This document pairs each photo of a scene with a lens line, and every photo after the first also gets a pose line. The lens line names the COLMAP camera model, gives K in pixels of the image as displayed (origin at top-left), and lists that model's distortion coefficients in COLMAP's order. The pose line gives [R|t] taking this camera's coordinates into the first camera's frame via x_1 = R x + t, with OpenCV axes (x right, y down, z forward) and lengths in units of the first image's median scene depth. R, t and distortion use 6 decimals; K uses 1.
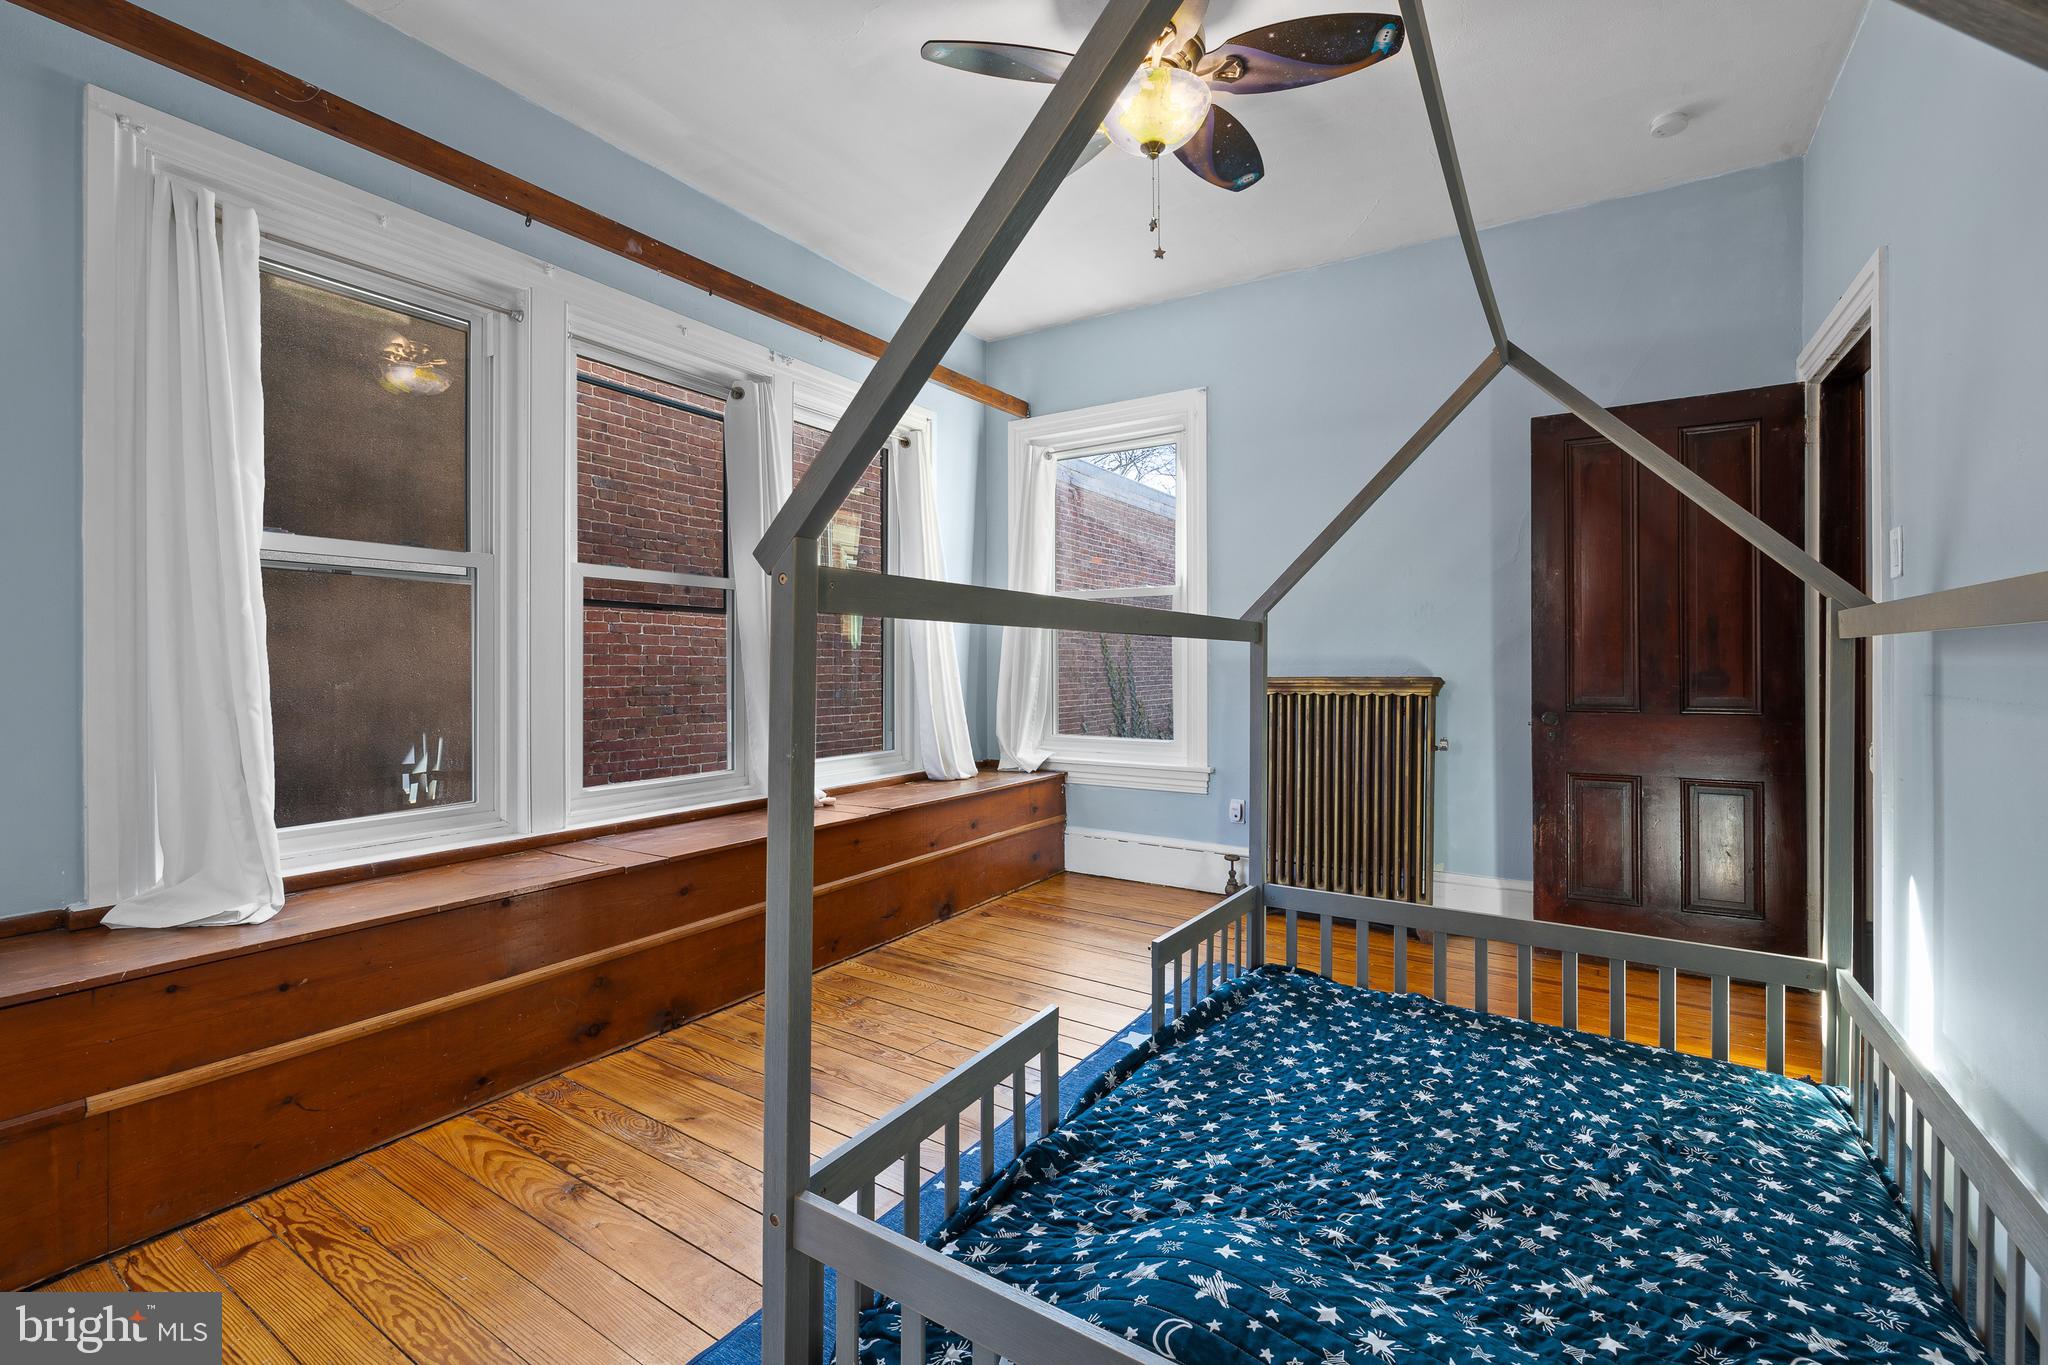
lens RADIAL K [[868.6, 0, 1025.7], [0, 868.6, 668.2], [0, 0, 1]] dist [-0.000729, -0.000849]
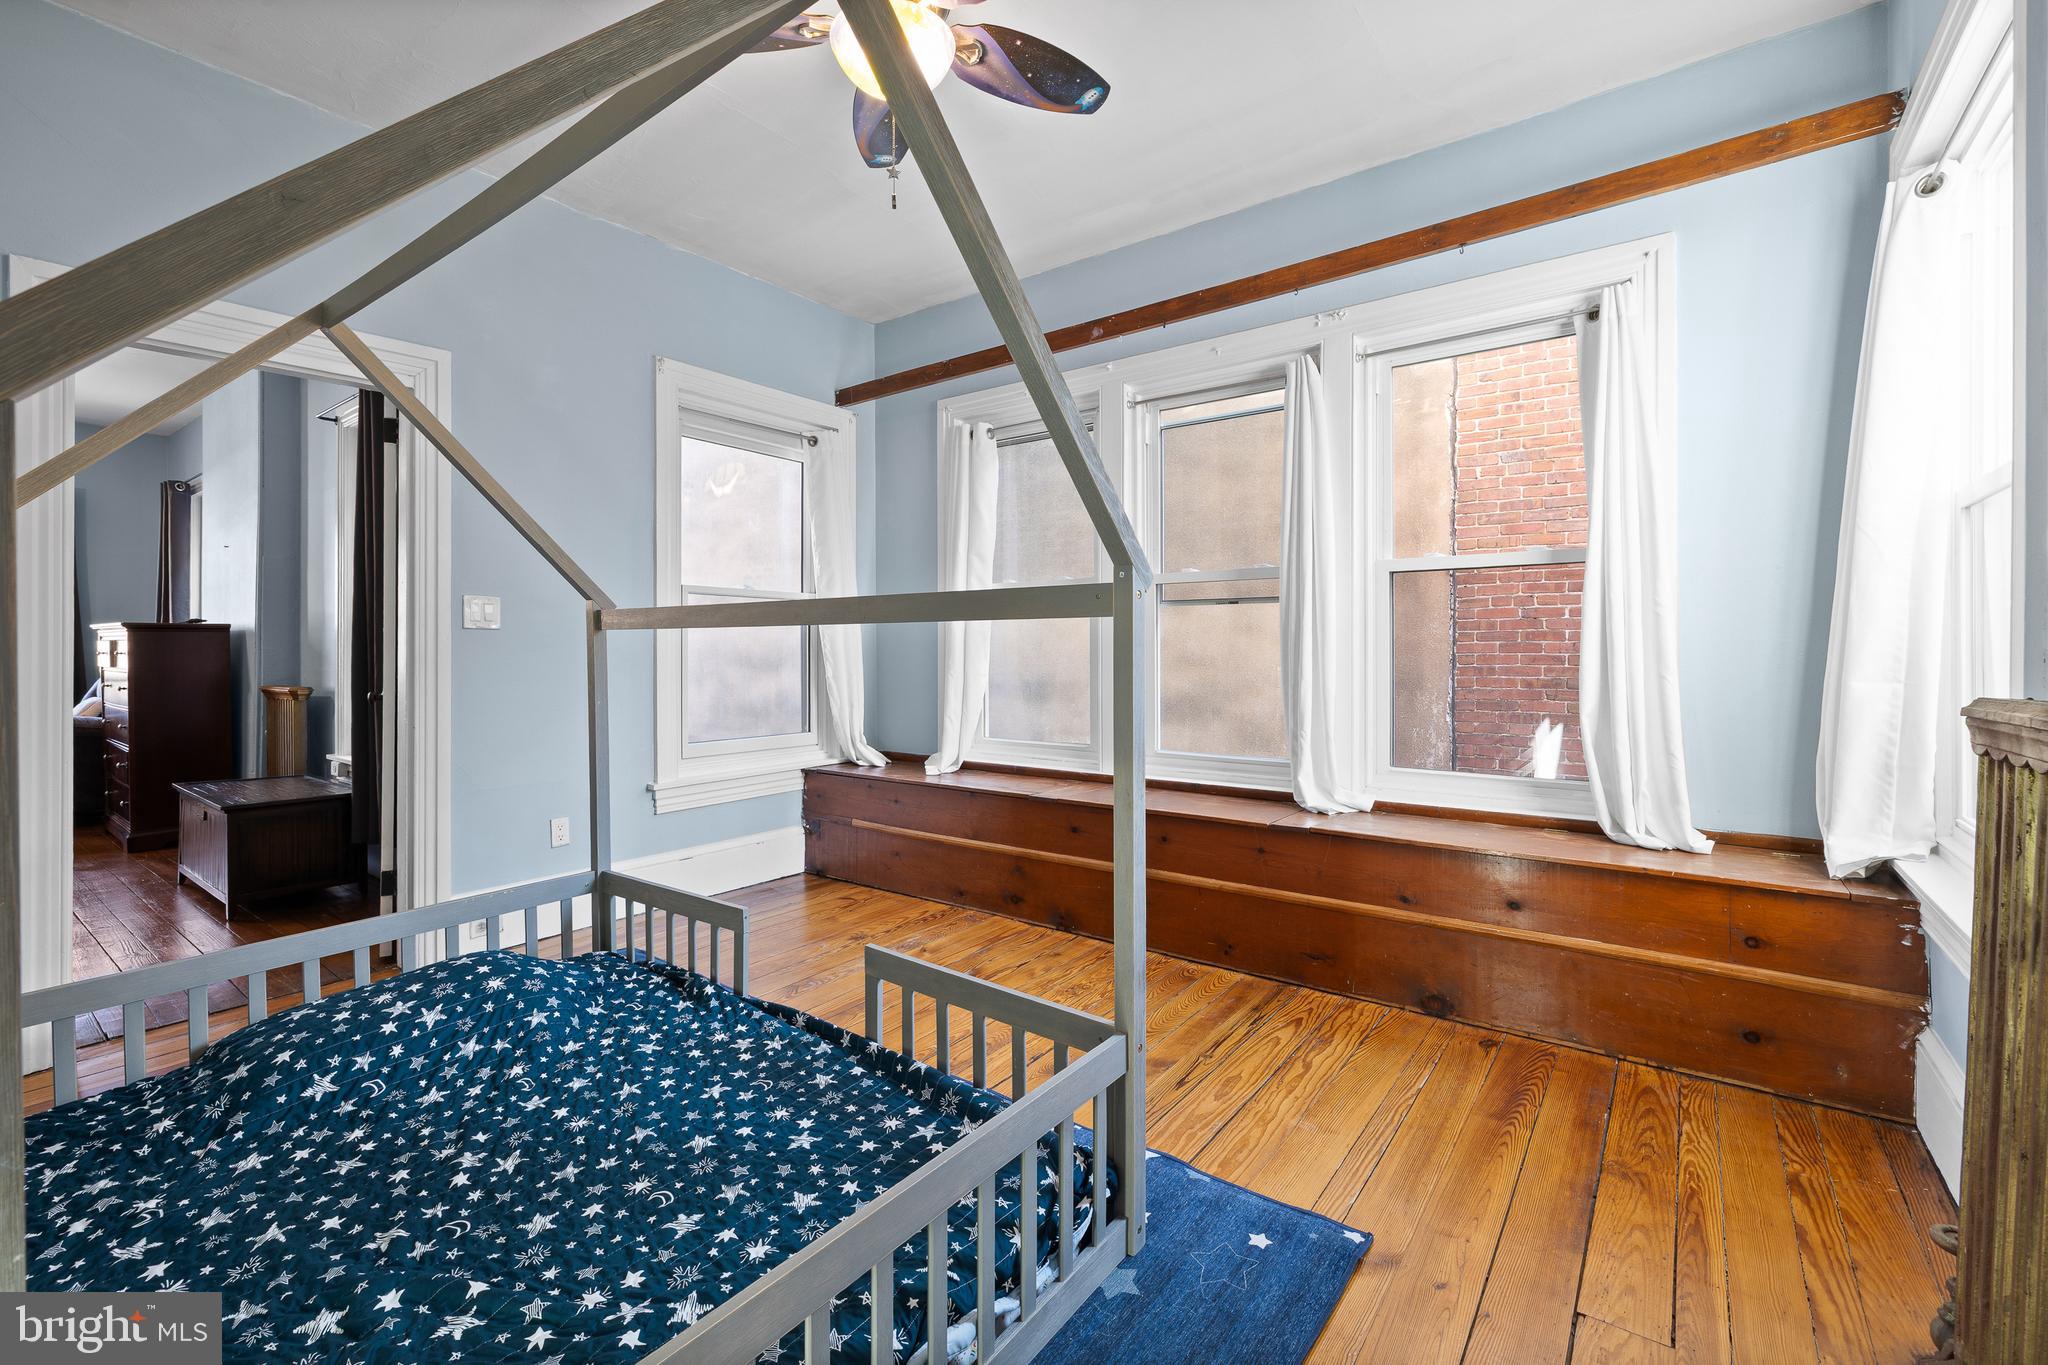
lens RADIAL K [[868.6, 0, 1030.3], [0, 868.6, 666.8], [0, 0, 1]] dist [-0.000729, -0.000849]
pose [[-0.059505, 0.018800, -0.998051, 1.140826], [-0.005068, 0.999804, 0.019136, -0.010893], [0.998215, 0.006197, -0.059398, 1.295508]]
